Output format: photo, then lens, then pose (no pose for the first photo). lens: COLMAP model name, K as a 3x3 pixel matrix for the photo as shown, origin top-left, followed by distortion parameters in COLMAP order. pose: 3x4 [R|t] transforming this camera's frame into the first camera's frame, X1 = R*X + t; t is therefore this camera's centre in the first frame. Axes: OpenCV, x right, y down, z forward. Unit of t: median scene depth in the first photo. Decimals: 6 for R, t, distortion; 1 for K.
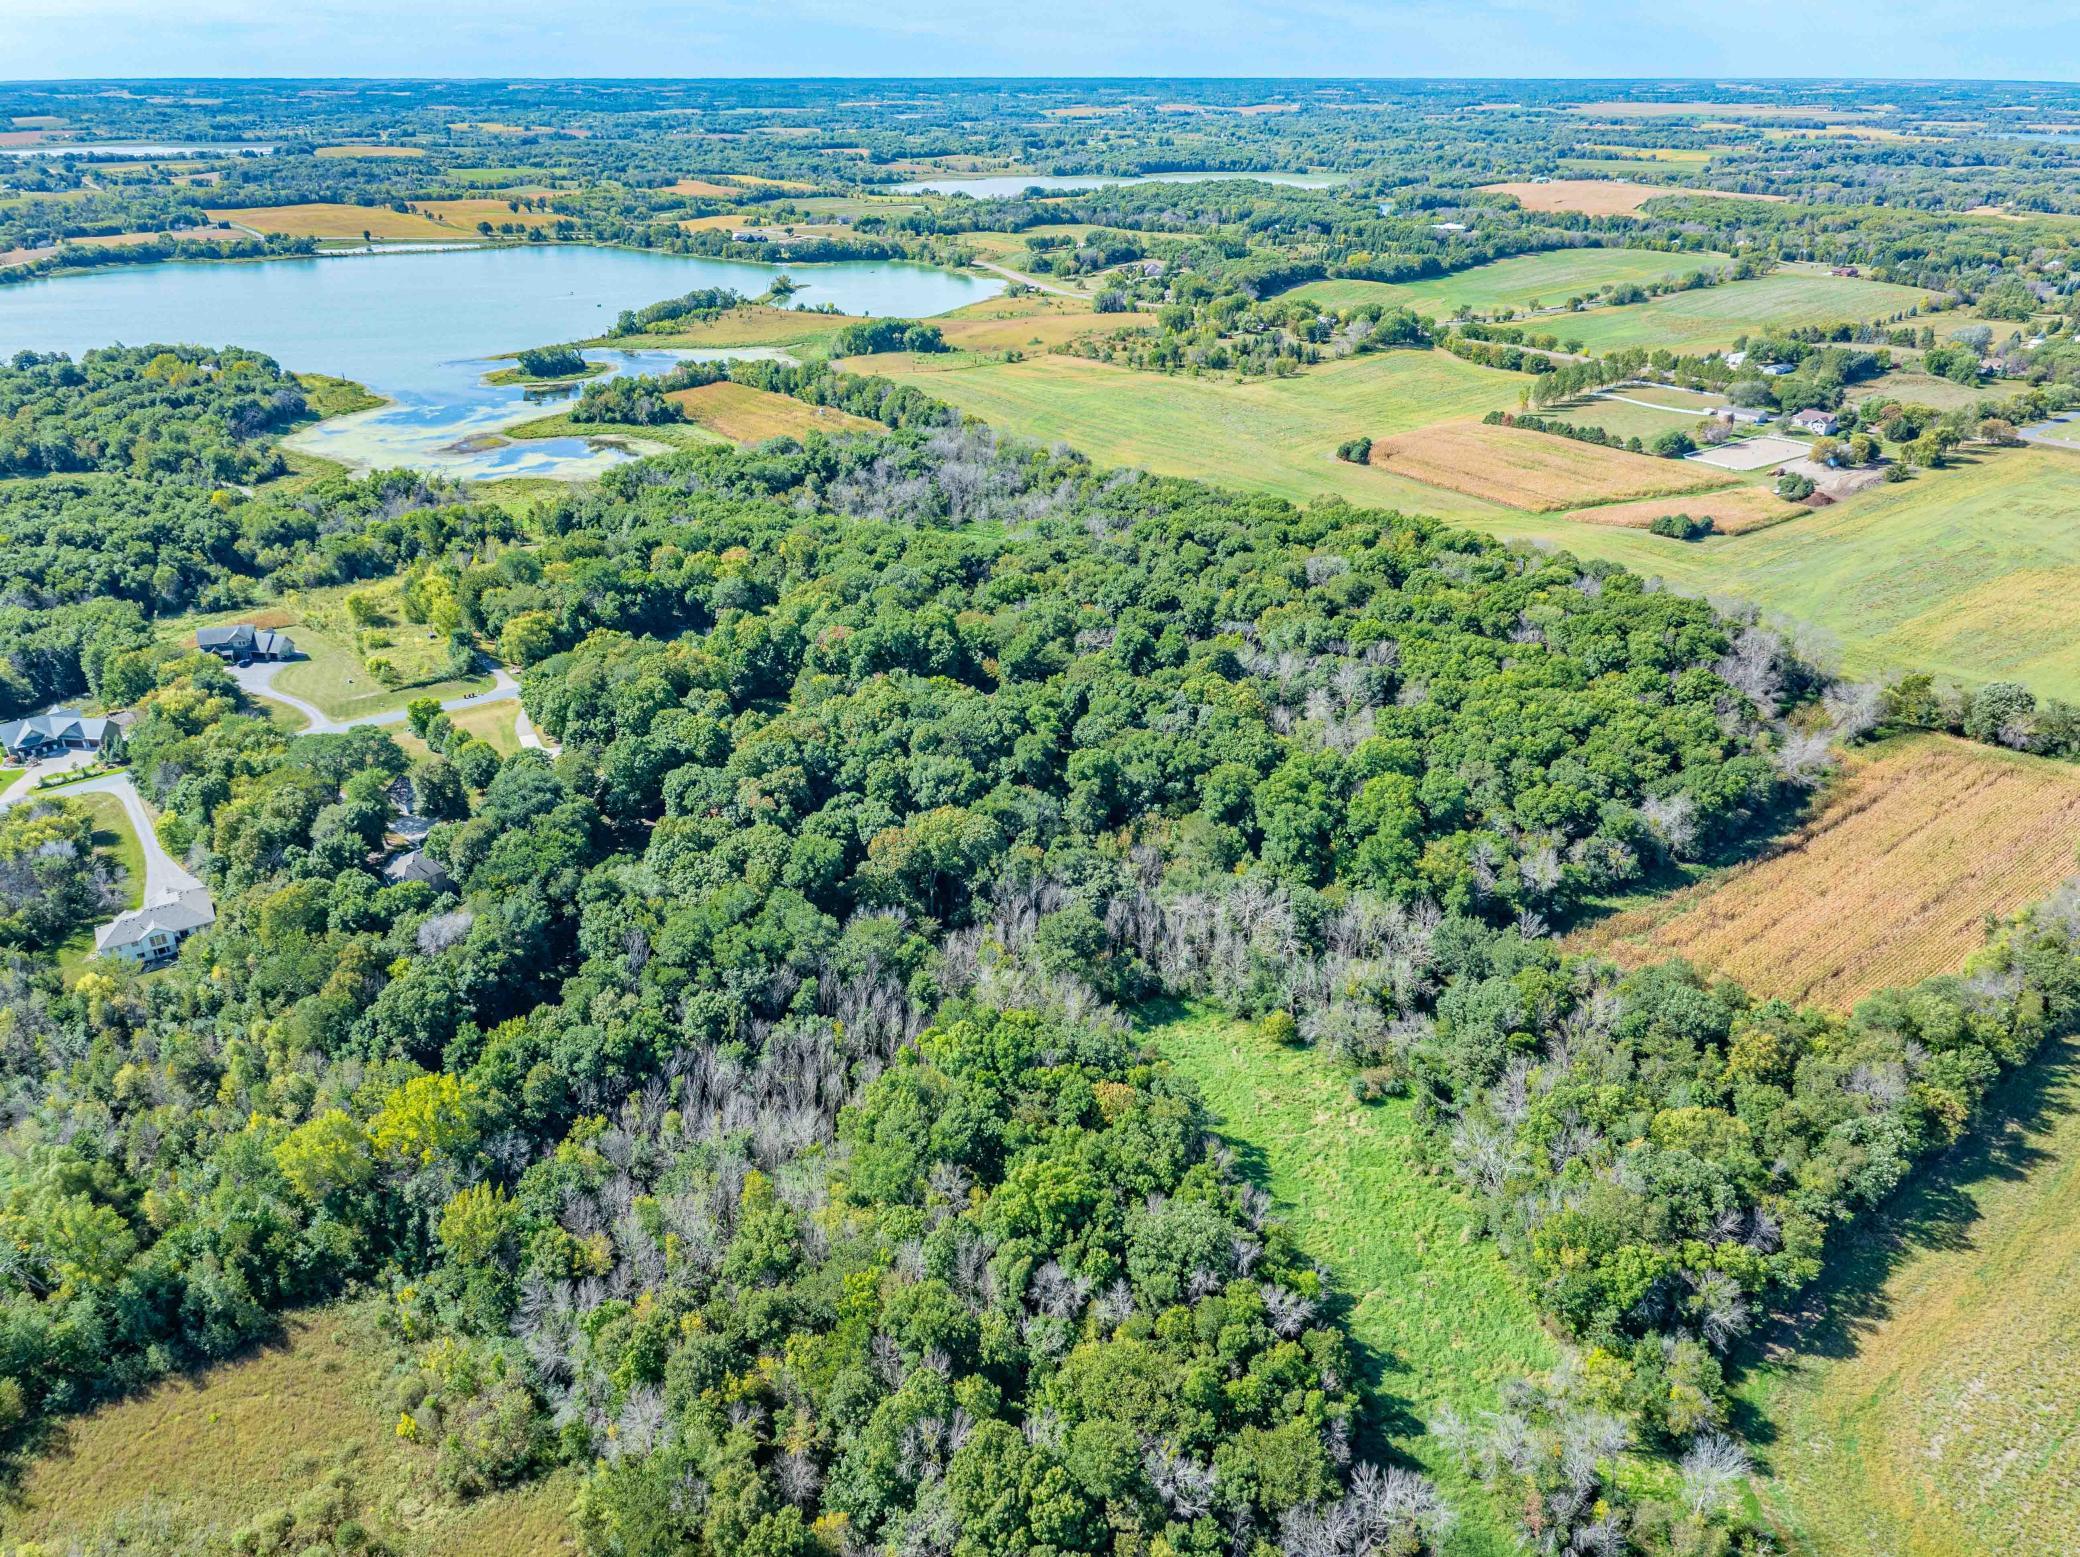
lens RADIAL K [[1503.0, 0, 1032.9], [0, 1503.0, 776.9], [0, 0, 1]] dist [-0.037638, 0.048075]
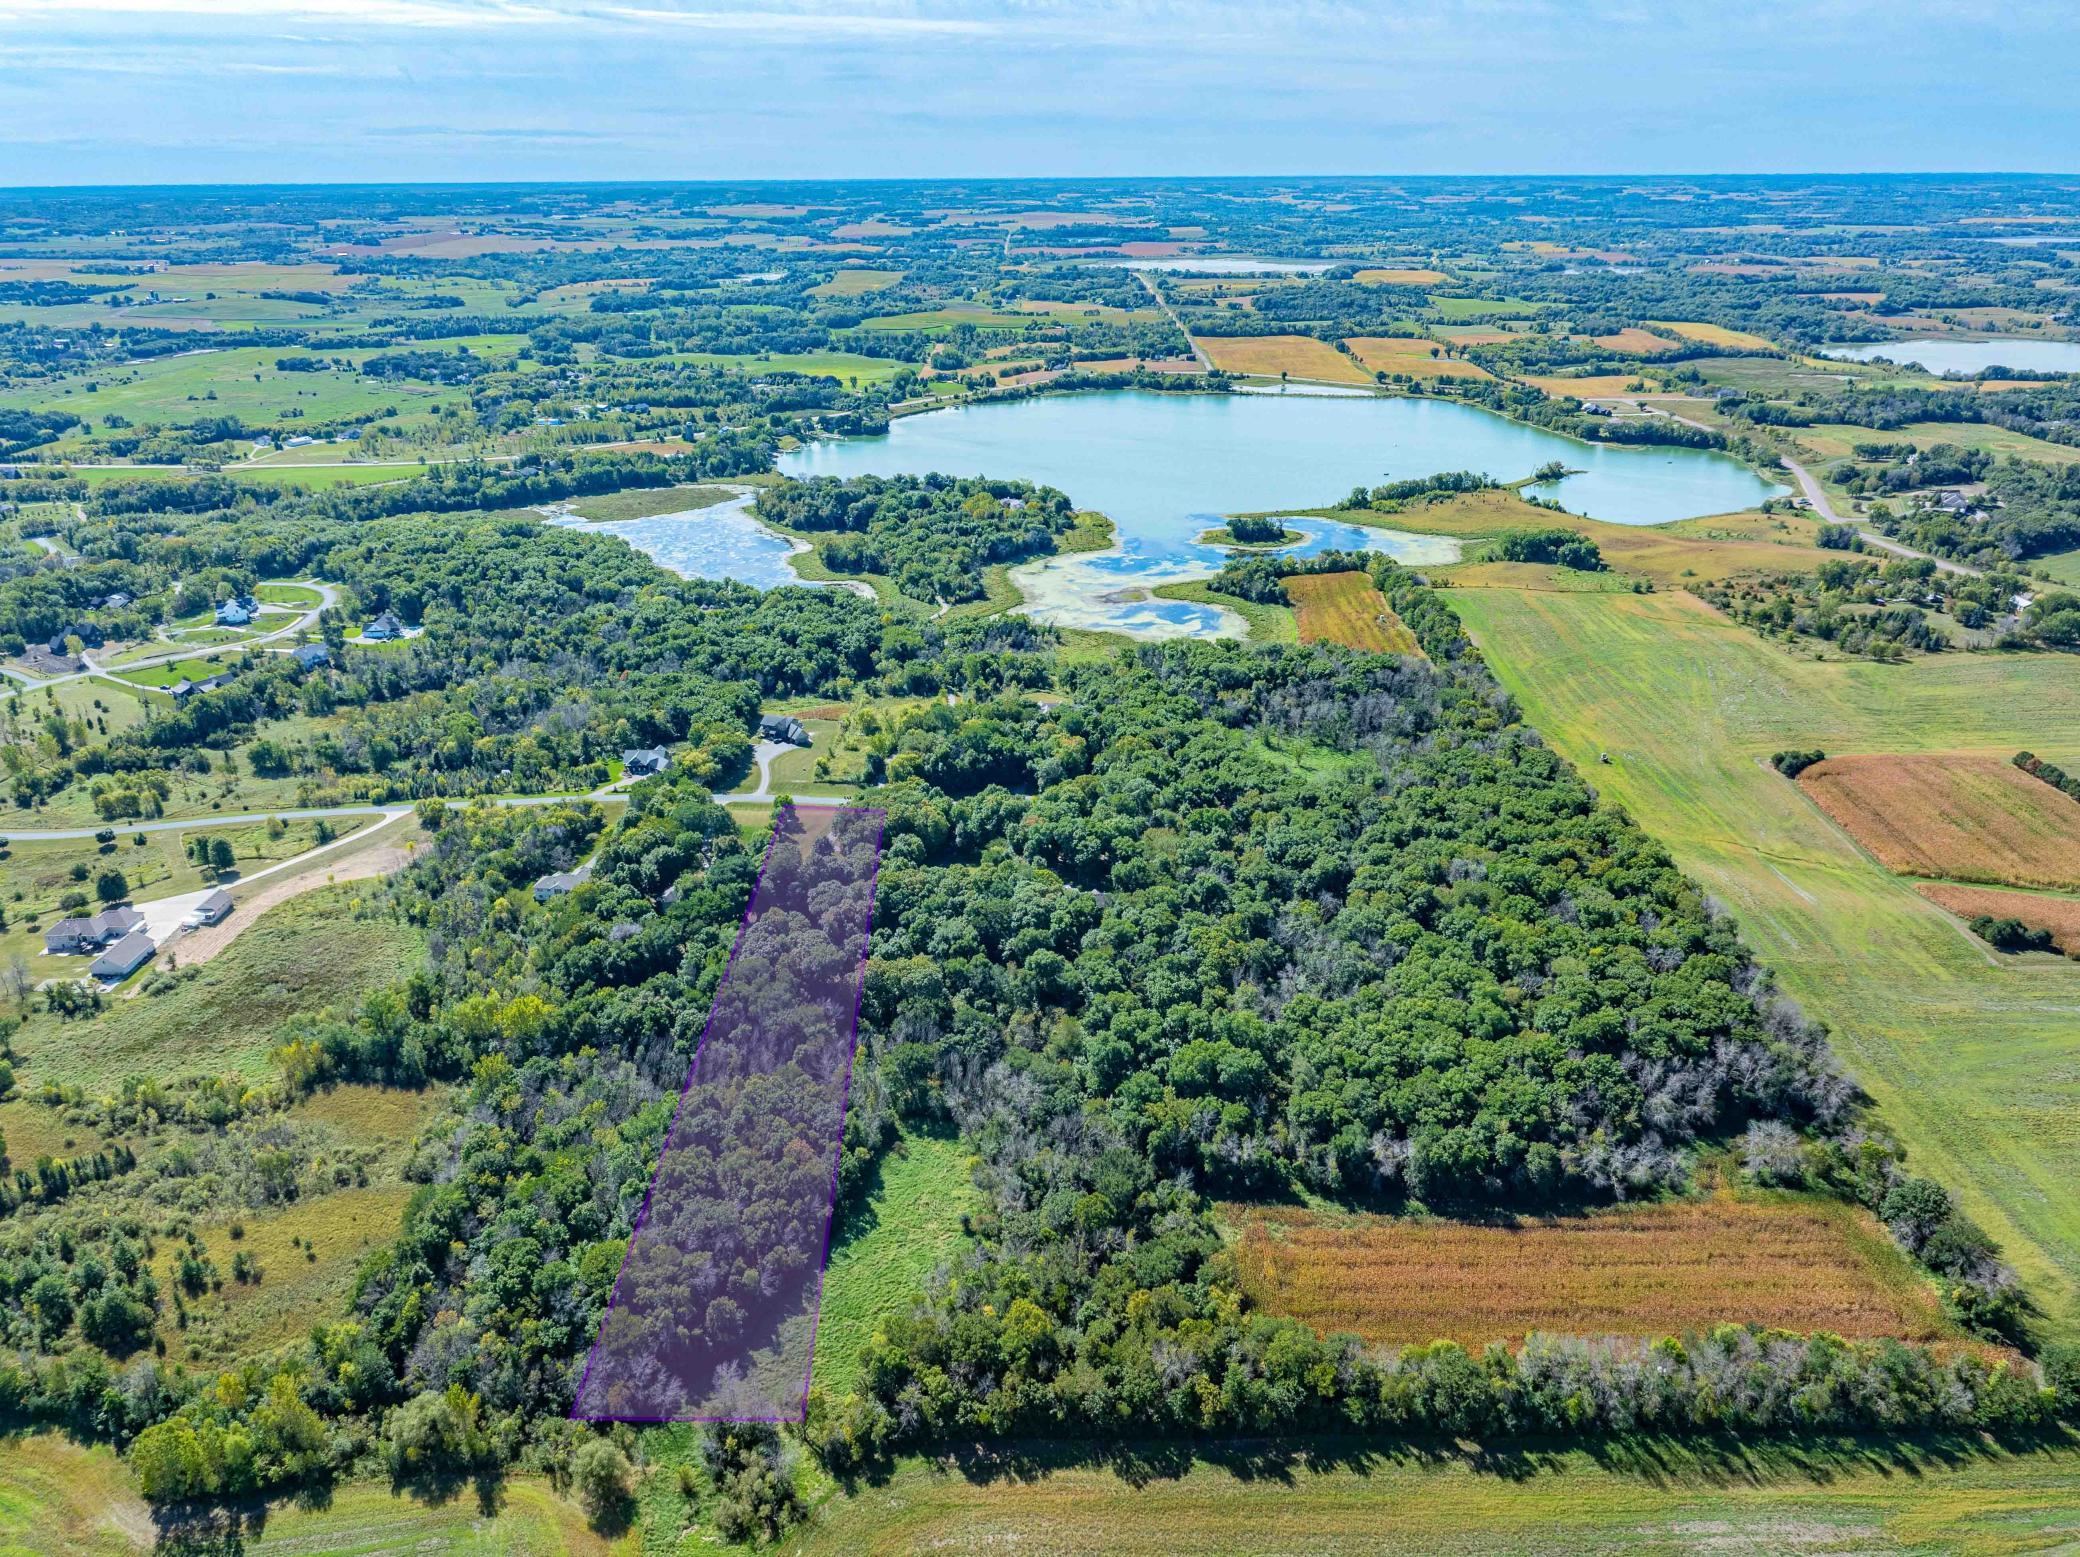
lens RADIAL K [[1491.4, 0, 1040.0], [0, 1491.4, 778.5], [0, 0, 1]] dist [-0.030890, 0.042240]
pose [[0.768284, 0.240400, -0.593251, 0.417038], [-0.265549, 0.962984, 0.046329, -0.119810], [0.582429, 0.121943, 0.803683, -0.076634]]
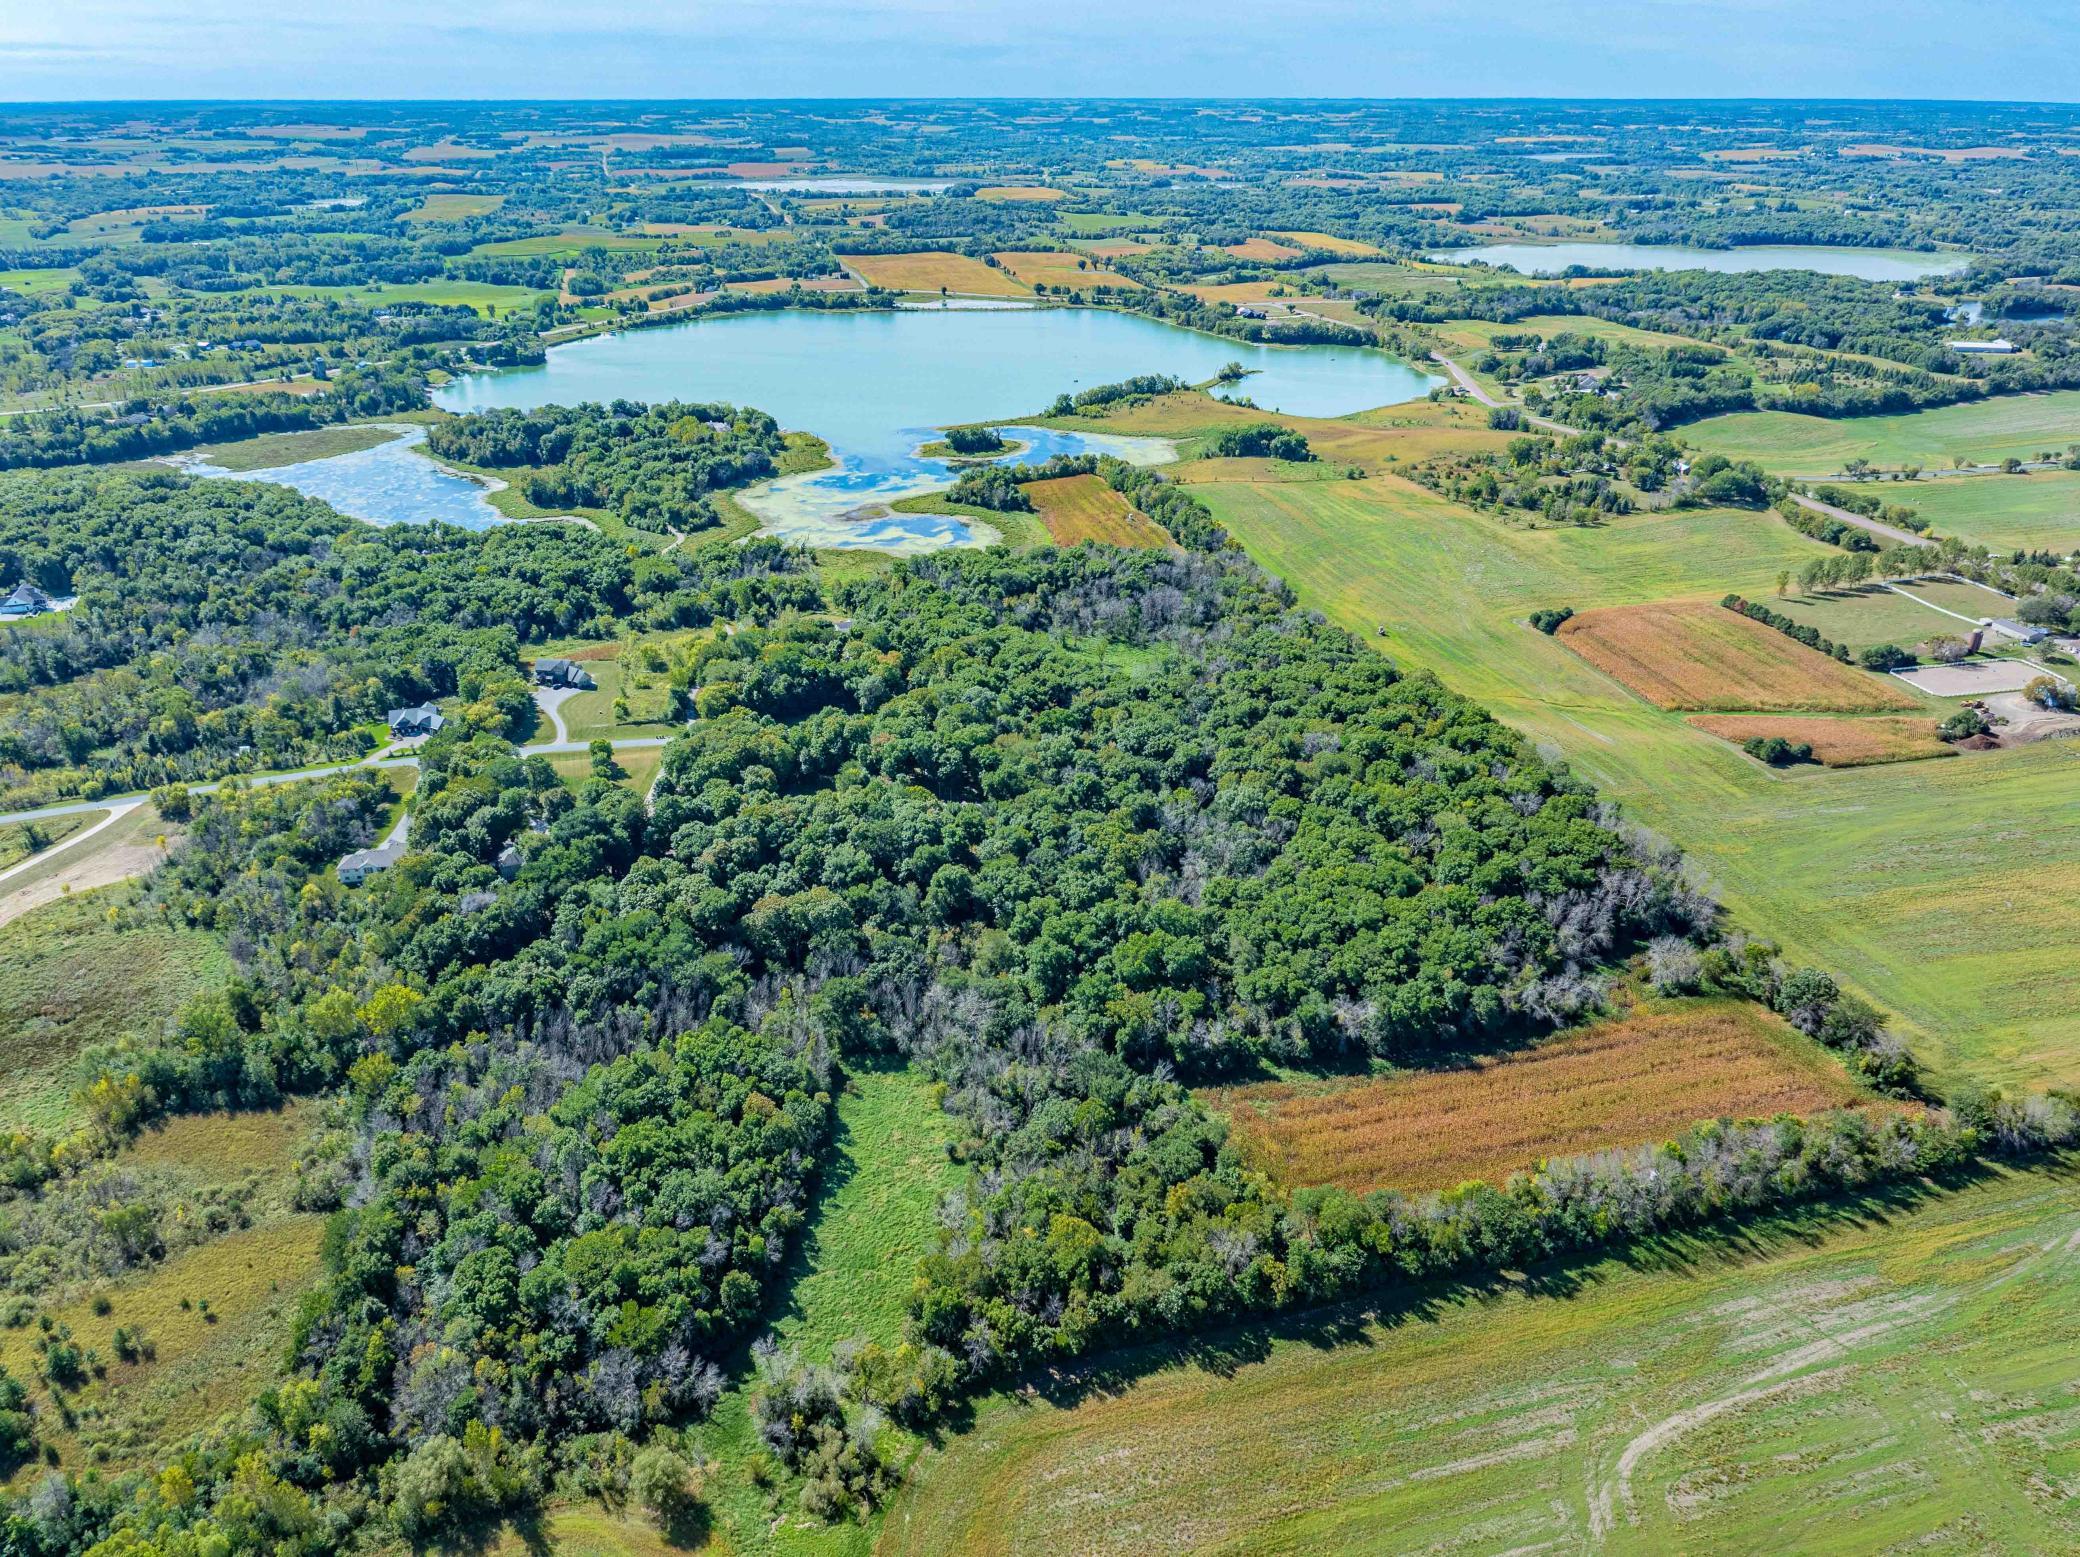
lens RADIAL K [[1479.9, 0, 1040.0], [0, 1479.9, 778.5], [0, 0, 1]] dist [-0.027785, 0.036915]
pose [[0.908666, 0.177938, -0.377709, 0.303278], [-0.177415, 0.983459, 0.036492, -0.079981], [0.377955, 0.033852, 0.925205, -0.106522]]
